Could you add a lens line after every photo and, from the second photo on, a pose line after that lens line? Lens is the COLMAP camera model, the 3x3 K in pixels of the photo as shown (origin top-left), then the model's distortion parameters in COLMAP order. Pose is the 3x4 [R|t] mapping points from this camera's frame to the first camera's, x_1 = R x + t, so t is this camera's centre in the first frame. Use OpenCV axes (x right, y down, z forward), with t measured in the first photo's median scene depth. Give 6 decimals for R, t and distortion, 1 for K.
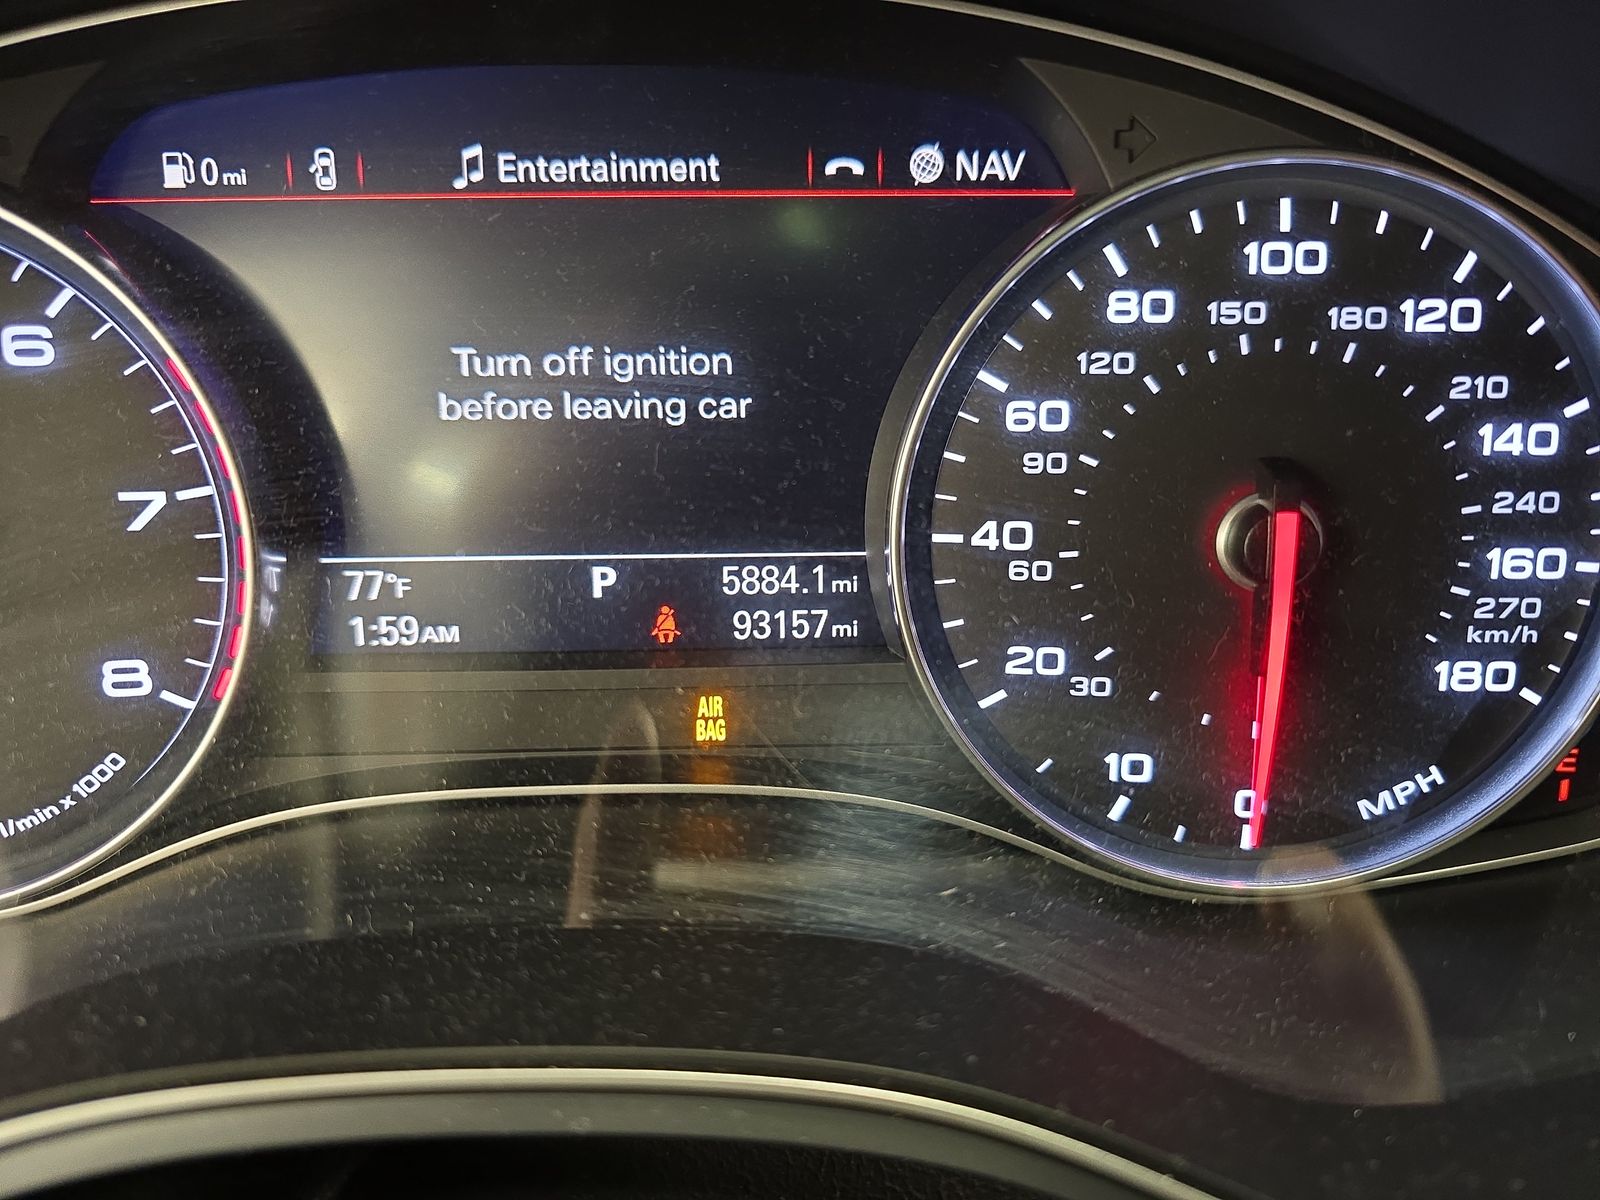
lens RADIAL K [[1128.1, 0, 796.1], [0, 1128.1, 602.7], [0, 0, 1]] dist [-0.003579, -0.040378]
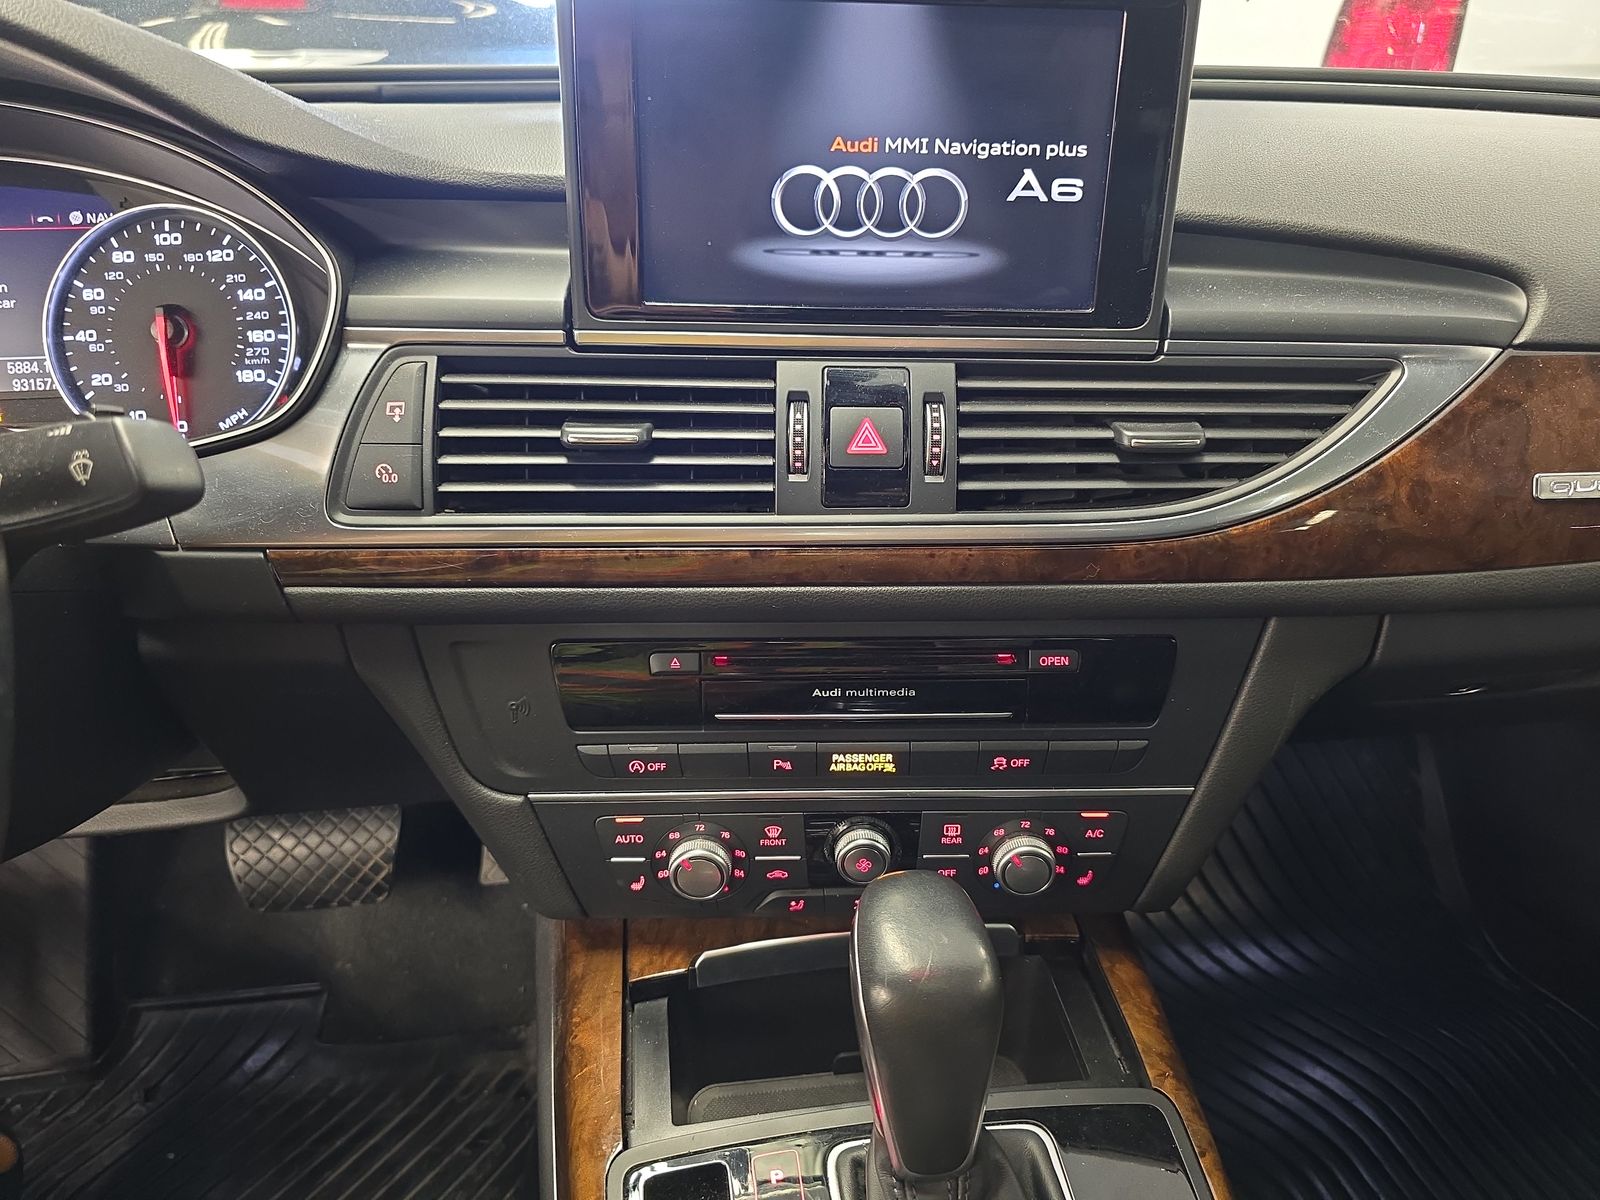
lens RADIAL K [[1079.8, 0, 809.0], [0, 1079.8, 623.6], [0, 0, 1]] dist [-0.001547, -0.005747]
pose [[0.993444, -0.048897, 0.103339, 1.771417], [0.060823, 0.991432, -0.115597, 1.148545], [-0.096801, 0.121125, 0.987906, -1.896610]]
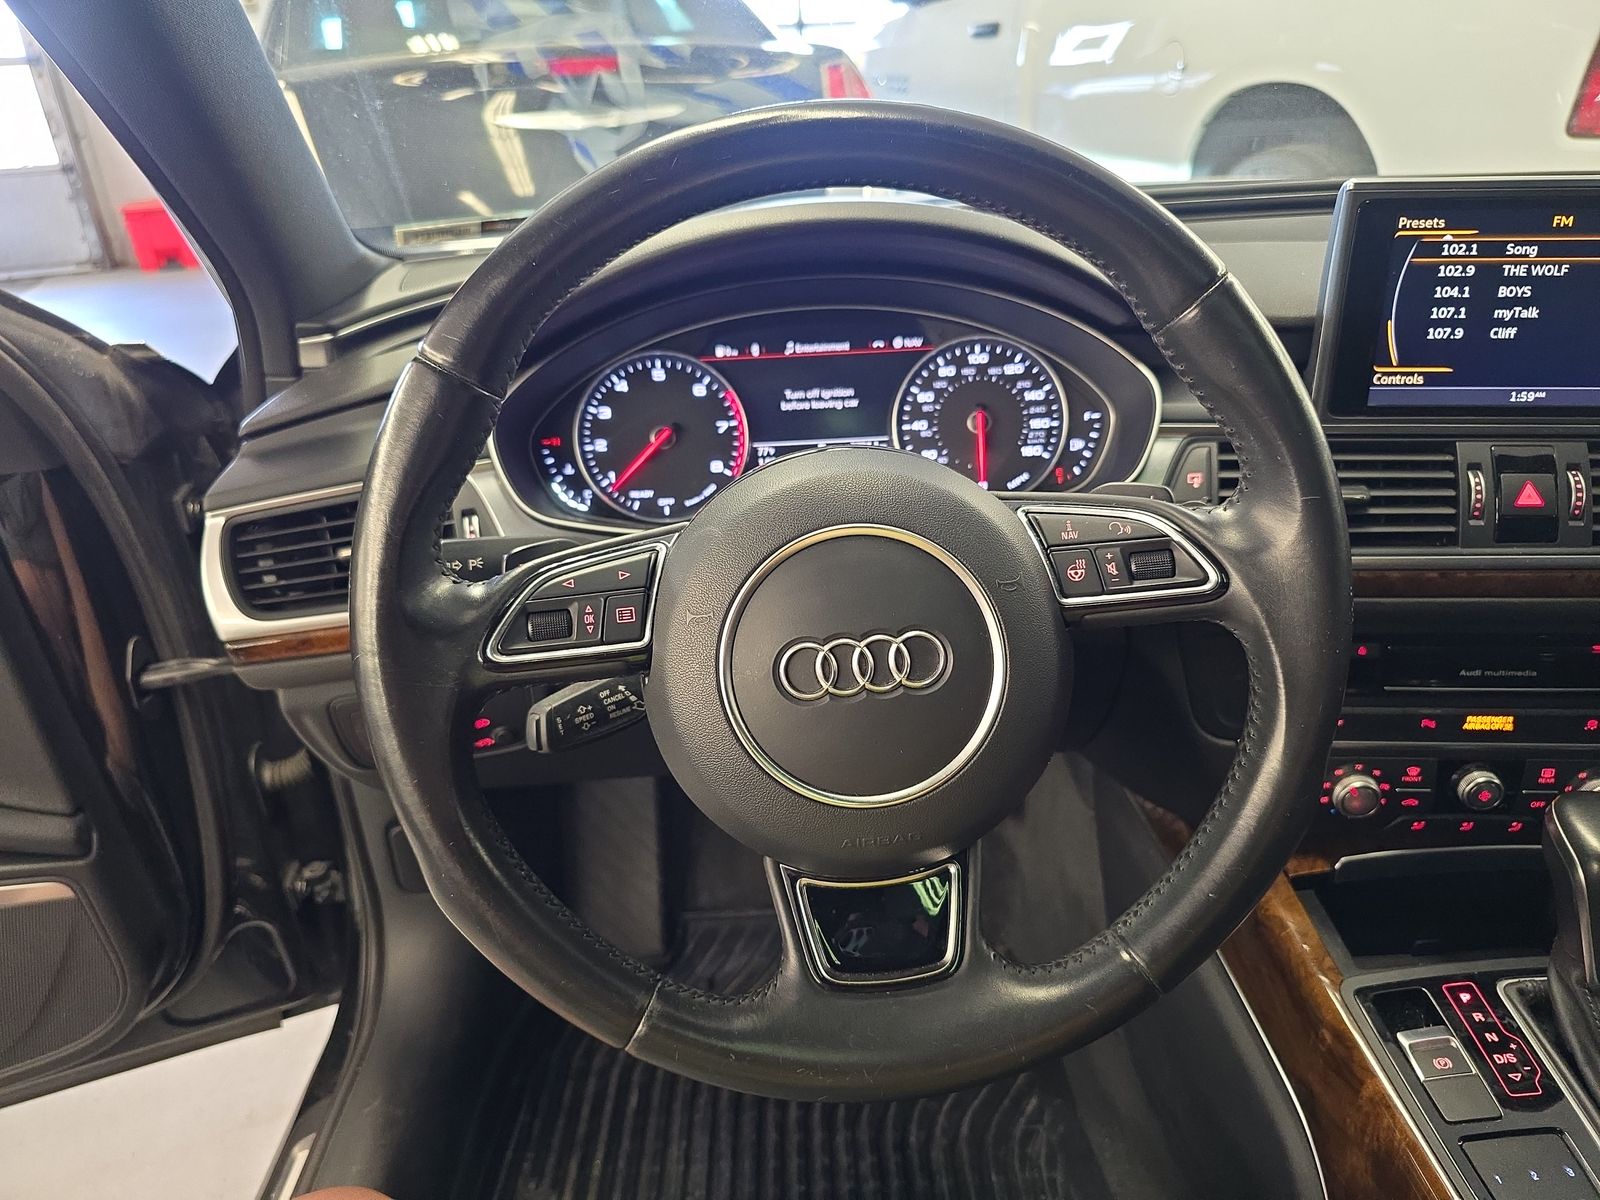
lens RADIAL K [[1055.3, 0, 800.1], [0, 1055.3, 645.2], [0, 0, 1]] dist [0.002626, -0.026793]
pose [[0.998733, -0.040845, -0.029409, -0.192619], [0.037498, 0.993600, -0.106552, 1.222684], [0.033573, 0.105314, 0.993872, -3.019024]]
